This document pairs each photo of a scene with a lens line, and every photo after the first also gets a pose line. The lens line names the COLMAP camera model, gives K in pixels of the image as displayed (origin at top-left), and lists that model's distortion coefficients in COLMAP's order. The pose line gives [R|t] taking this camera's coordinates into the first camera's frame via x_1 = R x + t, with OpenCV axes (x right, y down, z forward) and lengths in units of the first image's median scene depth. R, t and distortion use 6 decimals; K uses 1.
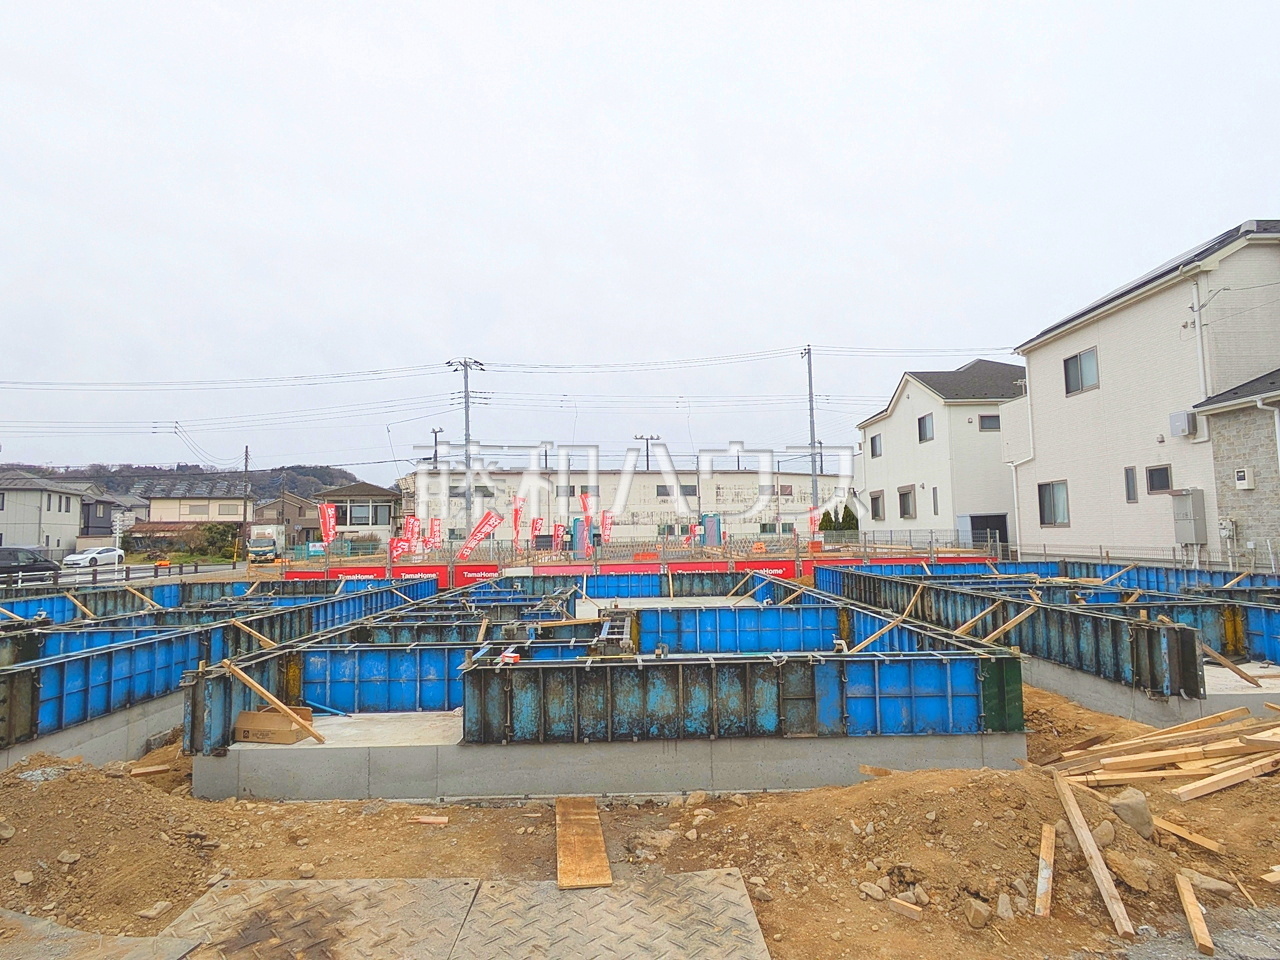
lens RADIAL K [[666.1, 0, 641.4], [0, 666.1, 483.4], [0, 0, 1]] dist [-0.005515, 0.002519]
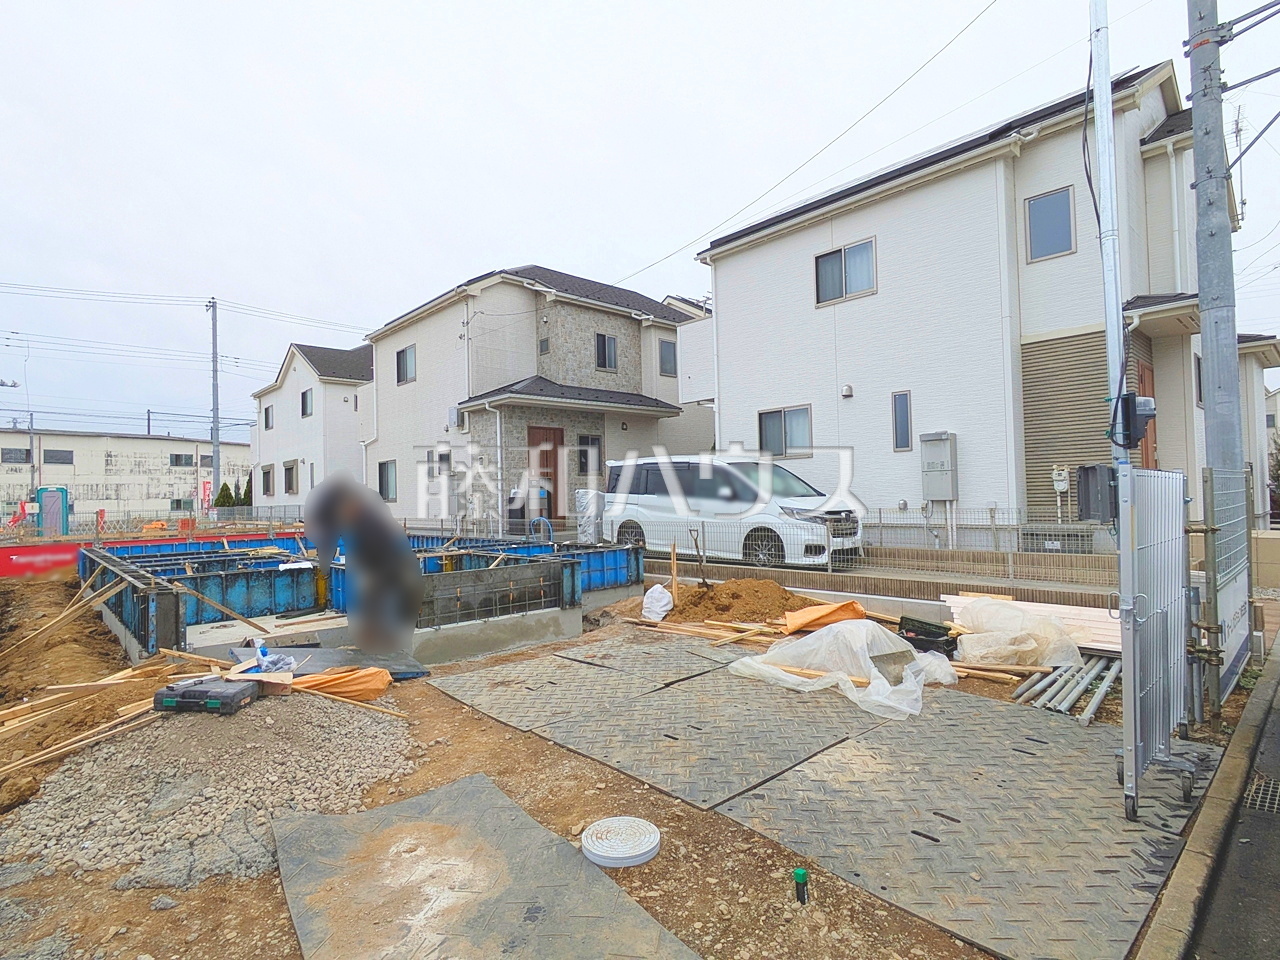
lens RADIAL K [[666.1, 0, 641.8], [0, 666.1, 482.8], [0, 0, 1]] dist [-0.005515, 0.002519]
pose [[0.737789, 0.014566, 0.674875, 0.131438], [-0.038819, 0.999028, 0.020875, -0.004561], [-0.673915, -0.041599, 0.737637, -0.075109]]
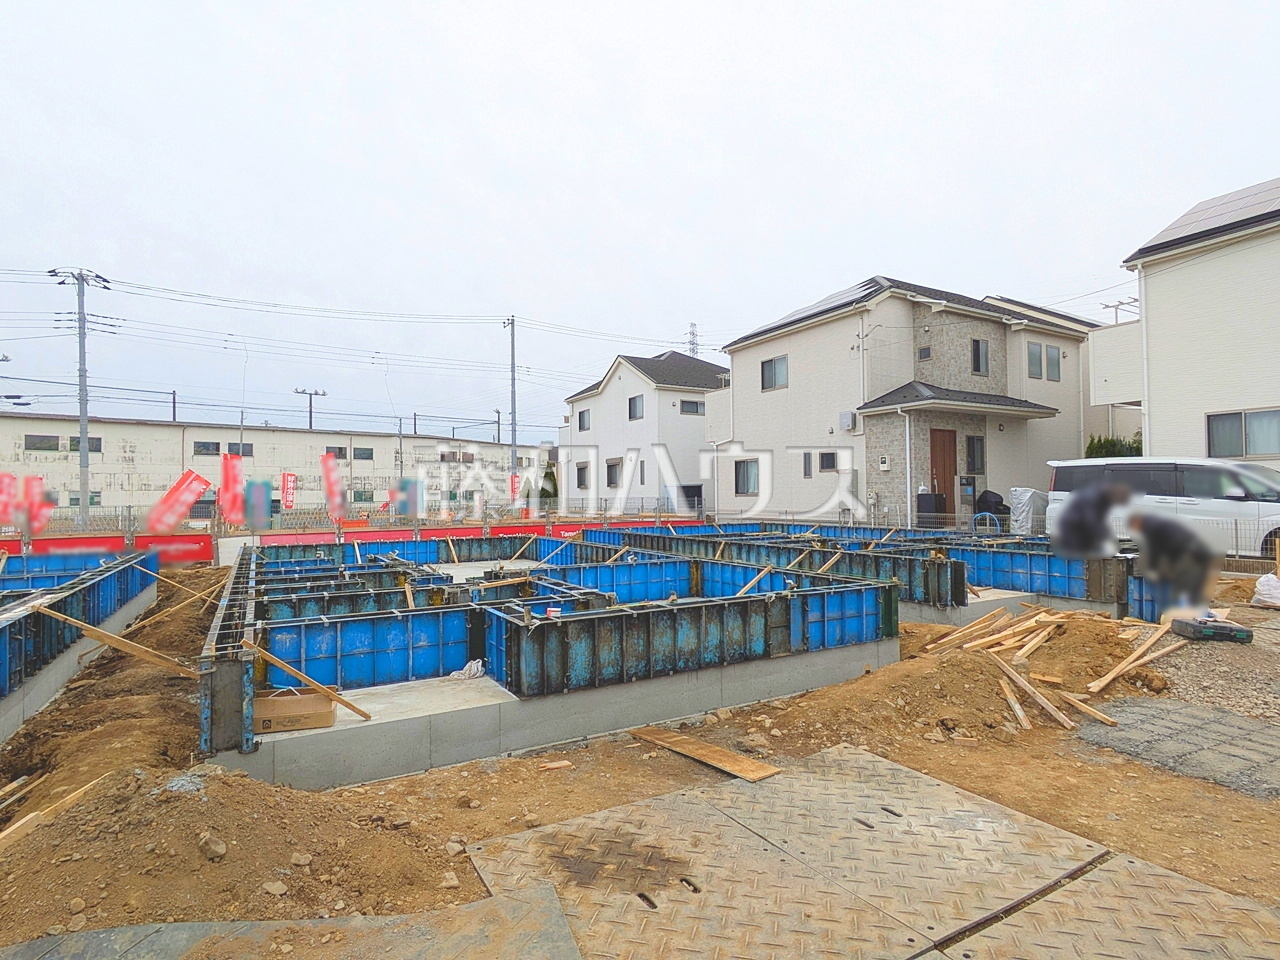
lens RADIAL K [[666.1, 0, 640.9], [0, 666.1, 482.9], [0, 0, 1]] dist [-0.005515, 0.002519]
pose [[0.872452, 0.020481, 0.488270, -0.114916], [-0.043469, 0.998413, 0.035791, 0.003540], [-0.486763, -0.052450, 0.871958, 0.008196]]
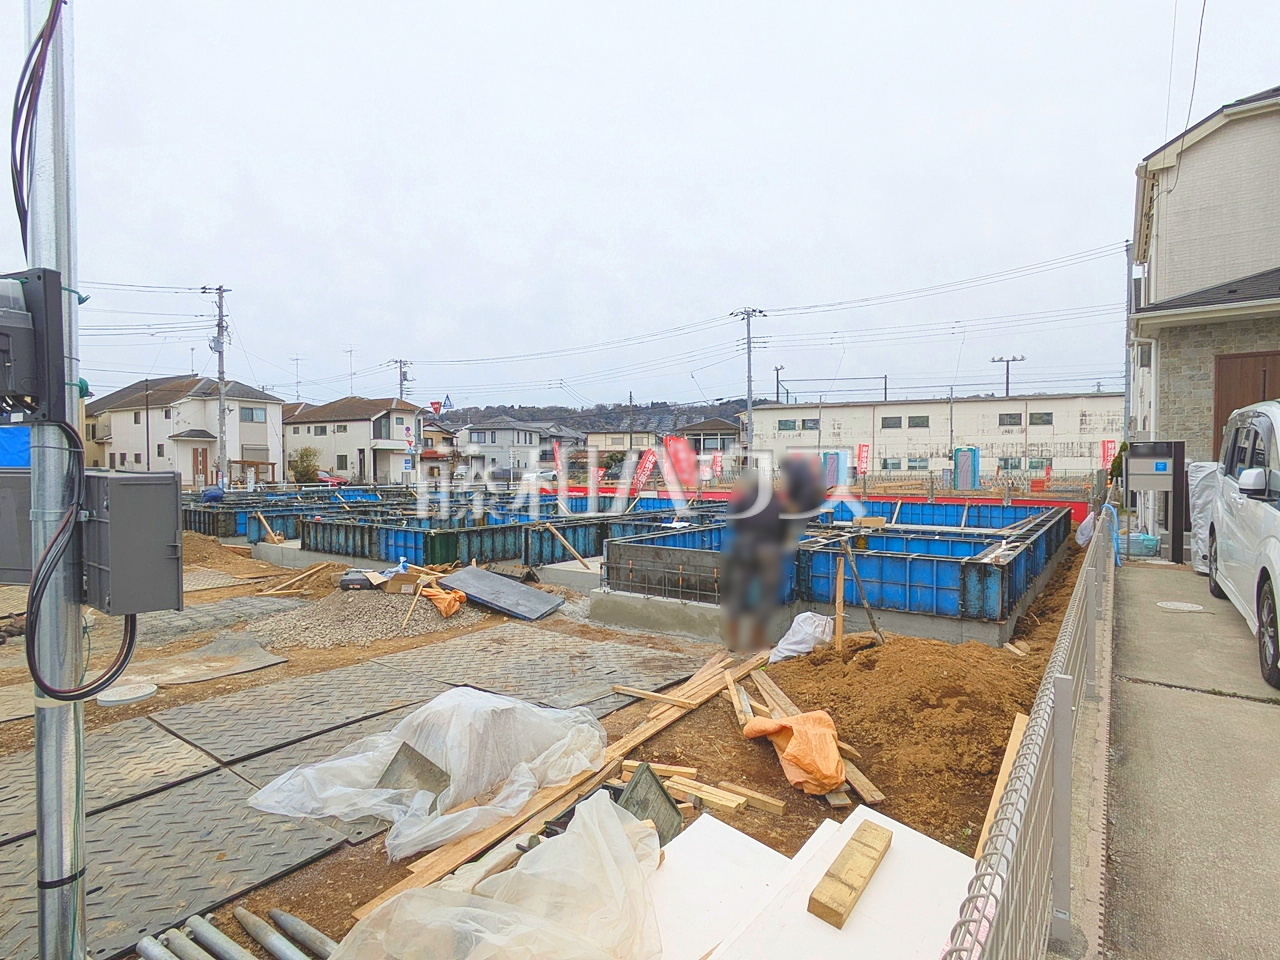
lens RADIAL K [[666.1, 0, 642.0], [0, 666.1, 483.9], [0, 0, 1]] dist [-0.005515, 0.002519]
pose [[0.806800, 0.035037, -0.589785, 0.434516], [0.028780, 0.994725, 0.098462, -0.014050], [0.590123, -0.096413, 0.801535, -0.049454]]
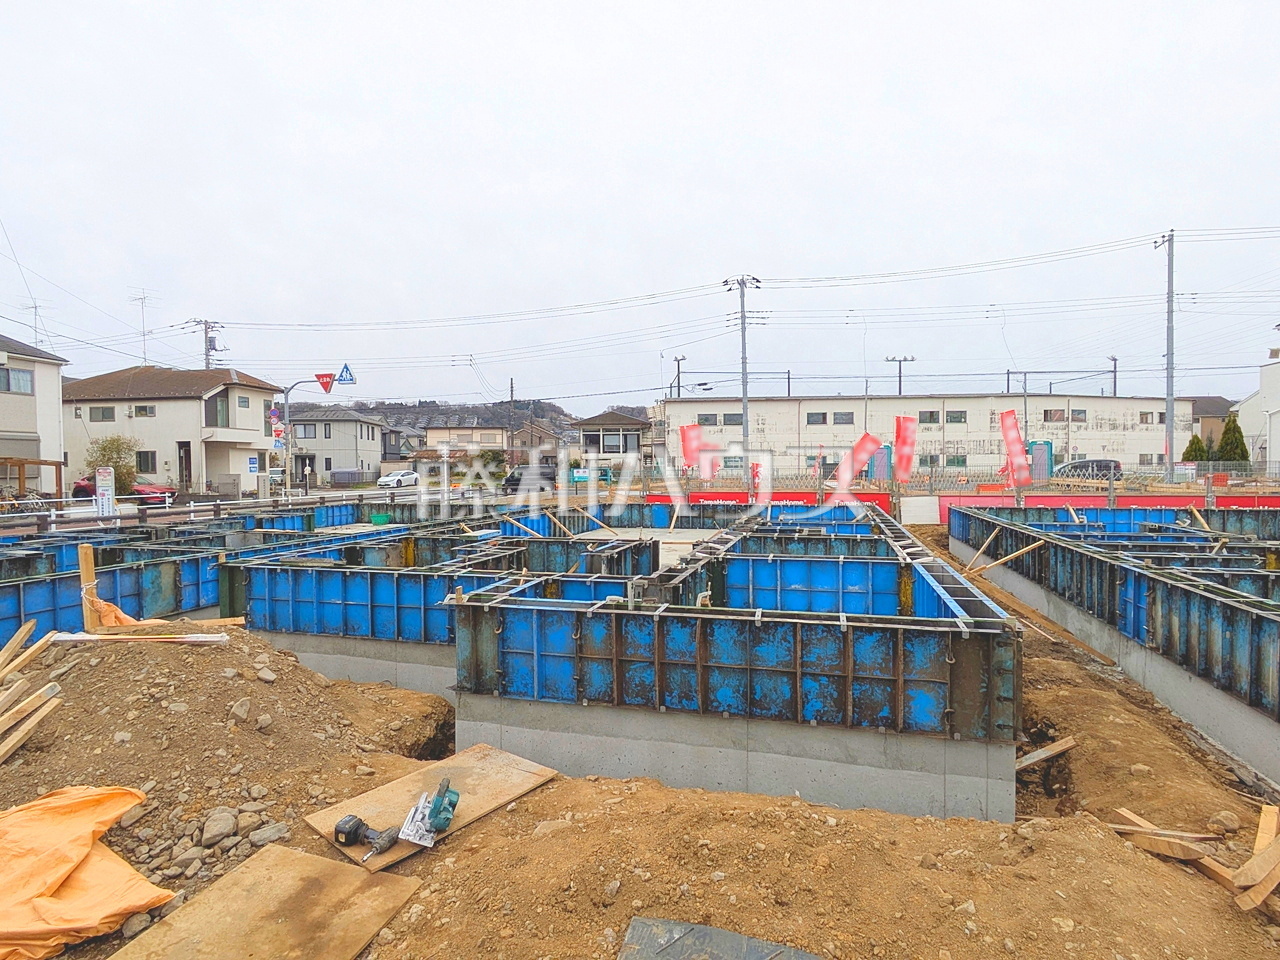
lens RADIAL K [[666.1, 0, 641.8], [0, 666.1, 482.6], [0, 0, 1]] dist [-0.005515, 0.002519]
pose [[0.959663, 0.018858, -0.280520, -0.216141], [0.009829, 0.994888, 0.100508, 0.012399], [0.280981, -0.099211, 0.954572, 0.049502]]
